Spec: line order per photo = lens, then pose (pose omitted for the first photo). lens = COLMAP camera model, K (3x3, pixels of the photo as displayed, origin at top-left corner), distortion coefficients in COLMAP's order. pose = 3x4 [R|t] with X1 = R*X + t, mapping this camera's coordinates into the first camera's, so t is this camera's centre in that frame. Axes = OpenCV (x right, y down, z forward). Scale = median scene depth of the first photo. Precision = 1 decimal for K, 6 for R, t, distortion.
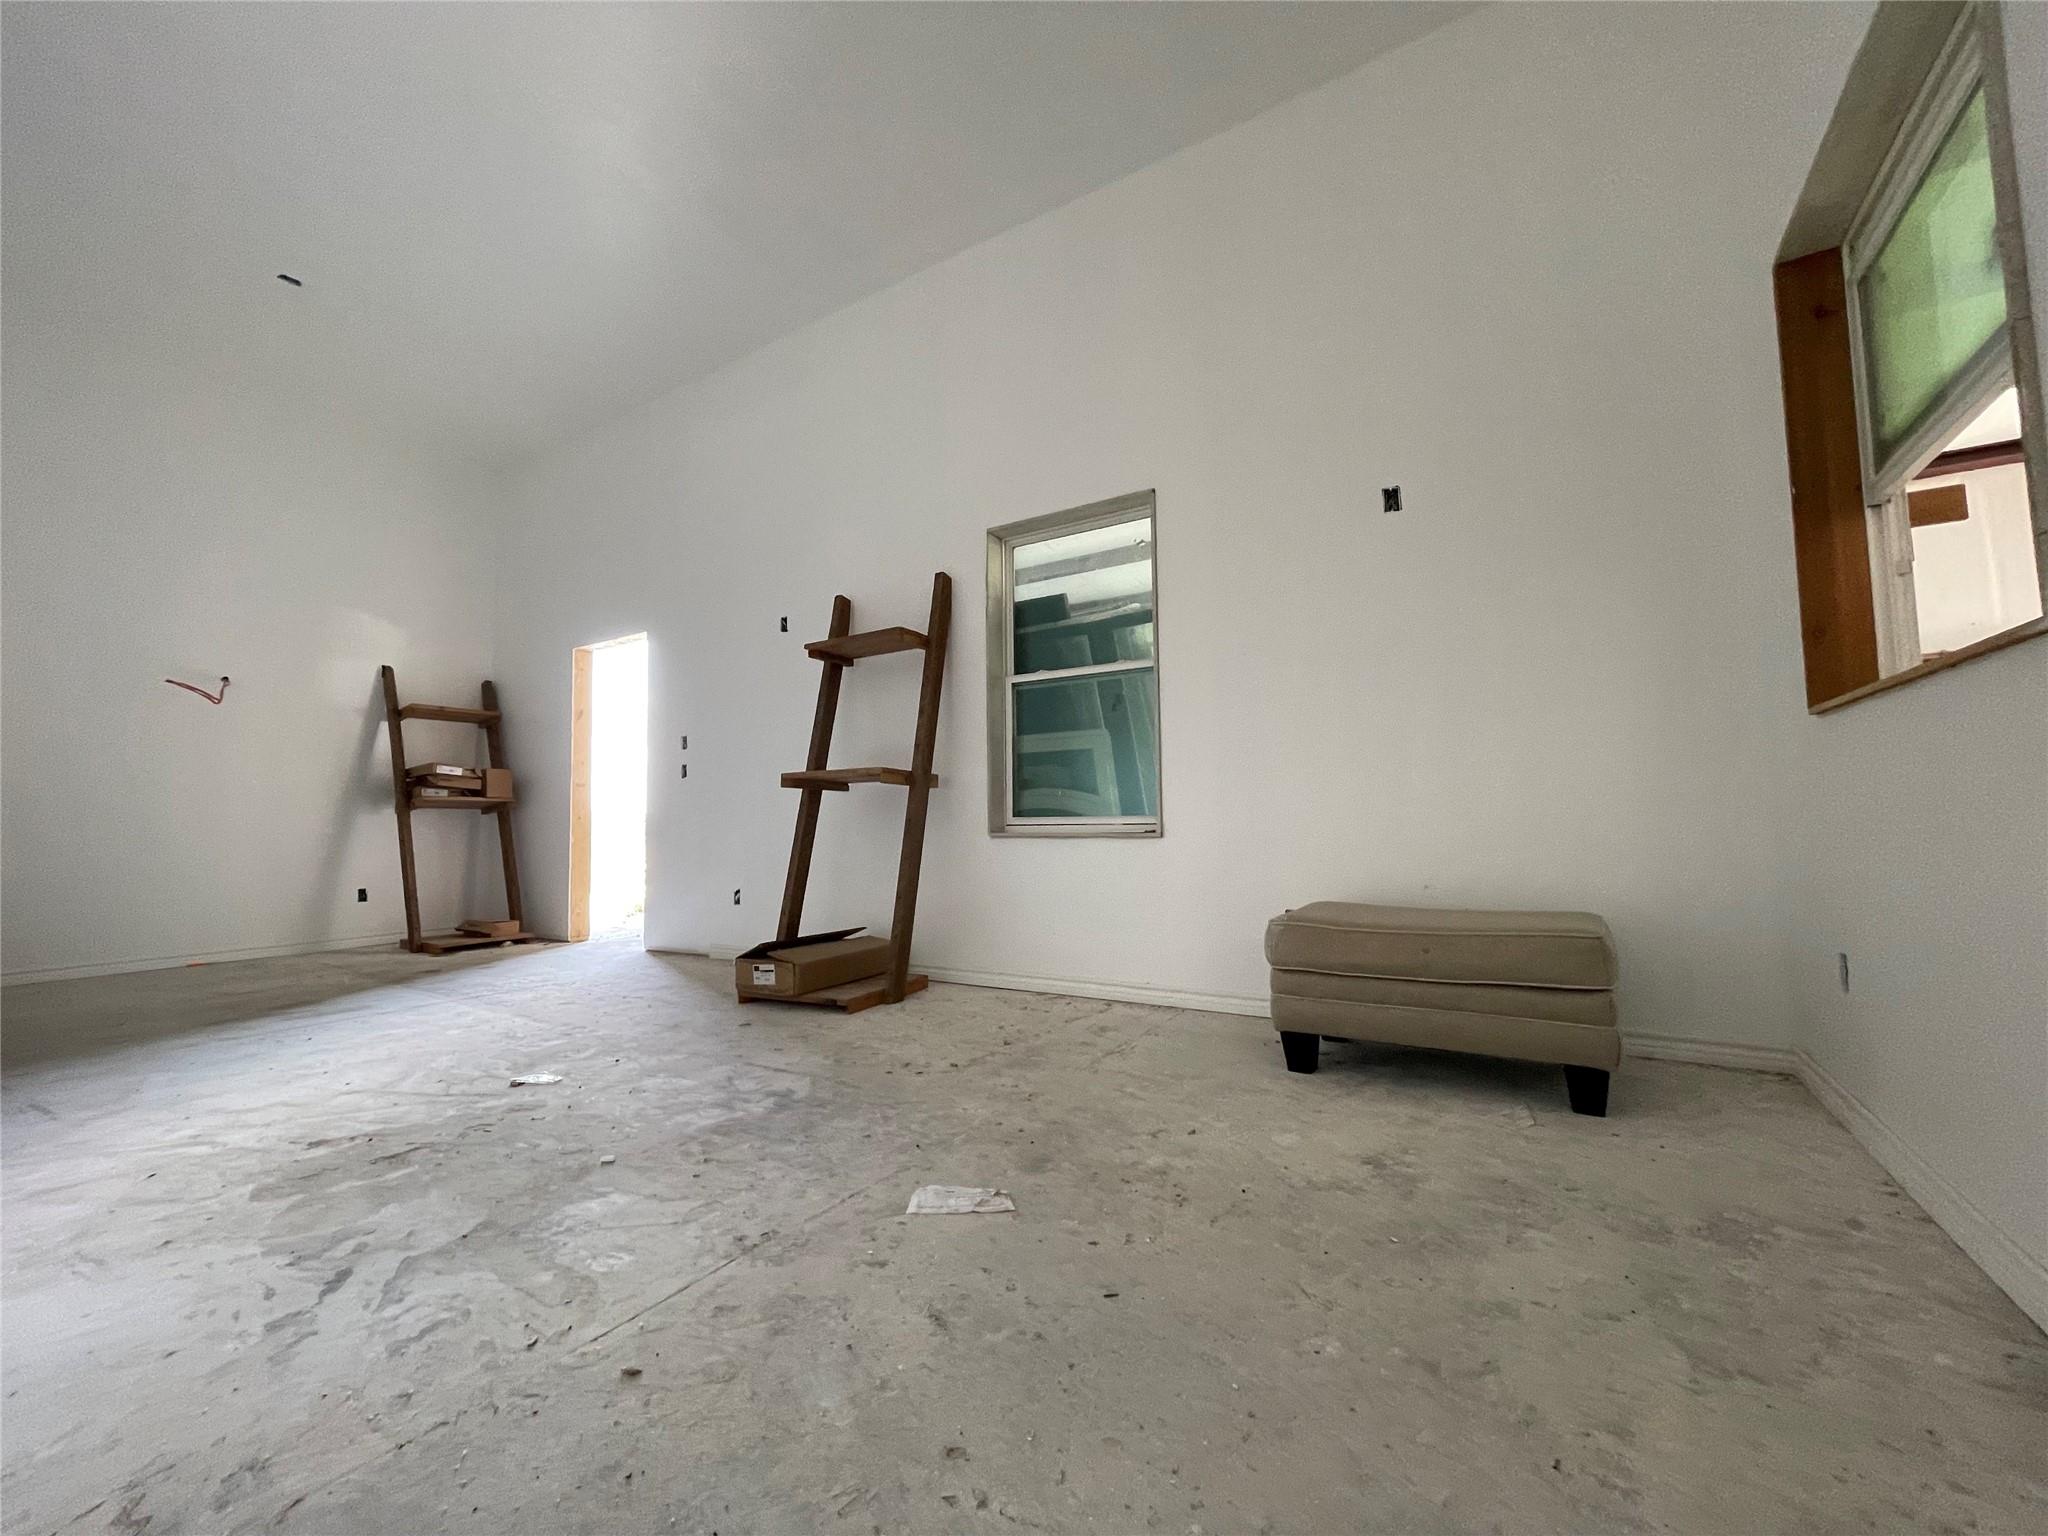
lens RADIAL K [[828.2, 0, 1014.1], [0, 828.2, 767.3], [0, 0, 1]] dist [0.008522, 0.000981]
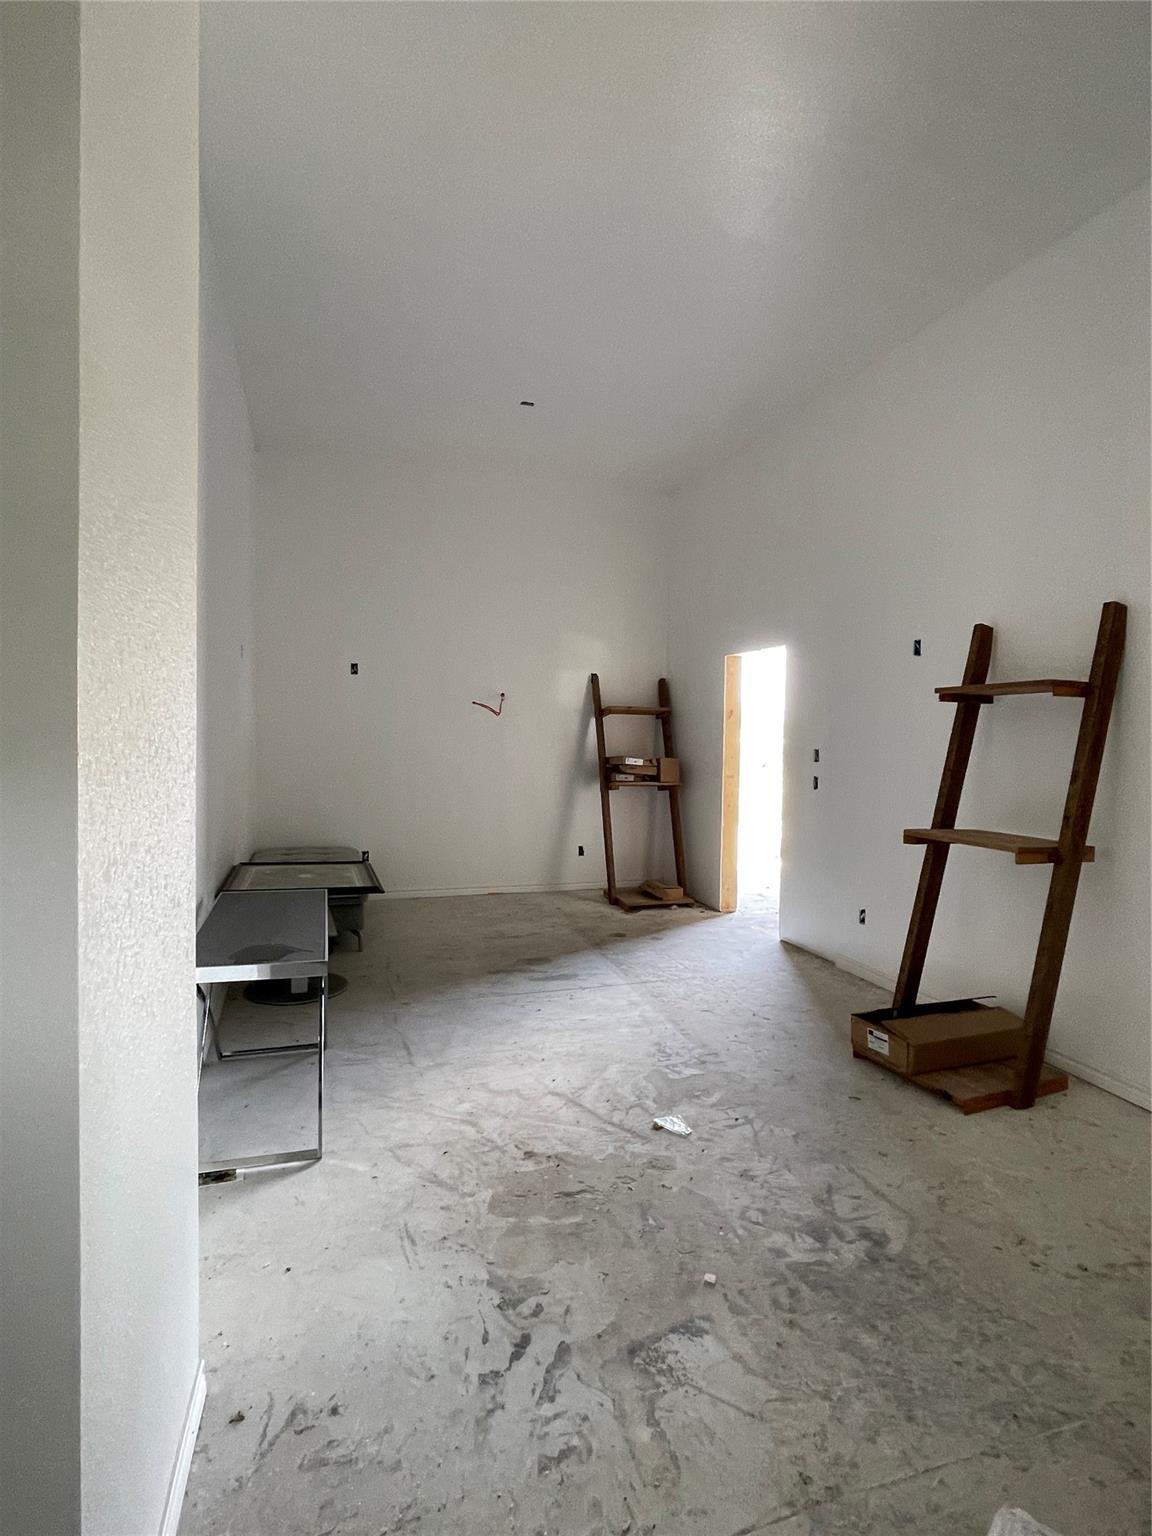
lens RADIAL K [[815.0, 0, 581.4], [0, 815.0, 767.9], [0, 0, 1]] dist [-0.009053, 0.006812]
pose [[0.777435, 0.052286, -0.626787, 0.017049], [0.009953, 0.995391, 0.095379, -0.163199], [0.628885, -0.080390, 0.773331, 0.041707]]
